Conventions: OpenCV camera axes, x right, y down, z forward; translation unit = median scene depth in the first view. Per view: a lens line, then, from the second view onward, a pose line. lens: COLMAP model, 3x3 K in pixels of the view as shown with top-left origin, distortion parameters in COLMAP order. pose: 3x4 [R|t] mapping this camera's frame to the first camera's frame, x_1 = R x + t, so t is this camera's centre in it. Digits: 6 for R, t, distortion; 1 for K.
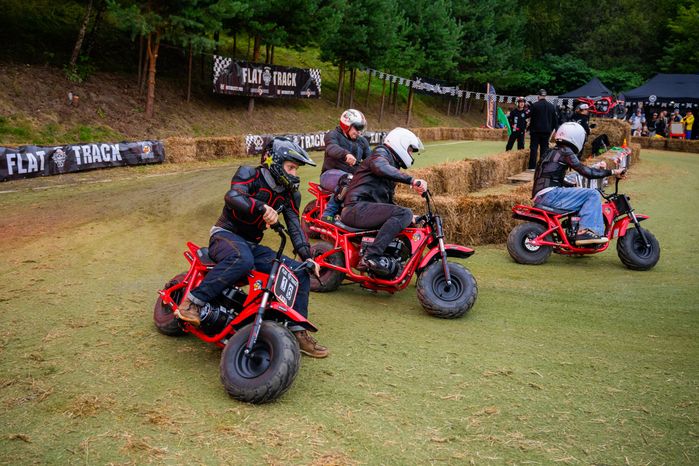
lens RADIAL K [[622.6, 0, 349.5], [0, 622.6, 233.0], [0, 0, 1]] dist [-0.005982, -0.004617]
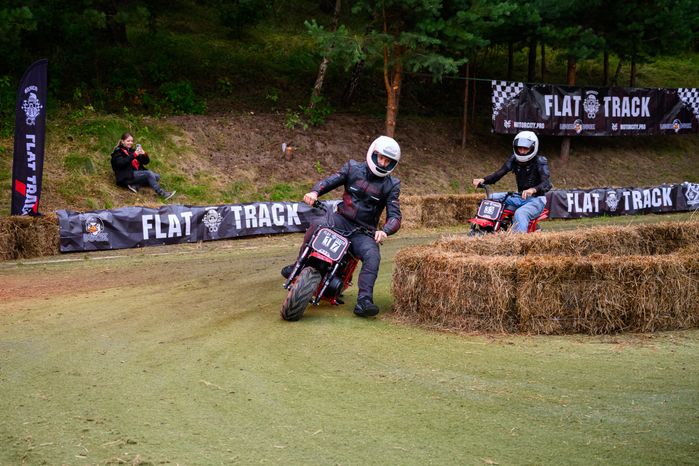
lens RADIAL K [[944.1, 0, 349.5], [0, 944.1, 233.0], [0, 0, 1]] dist [-0.004882, 0.021317]
pose [[0.852577, -0.009276, -0.522519, 0.244765], [-0.057959, 0.991996, -0.112180, 0.016633], [0.519377, 0.125927, 0.845216, 0.046529]]
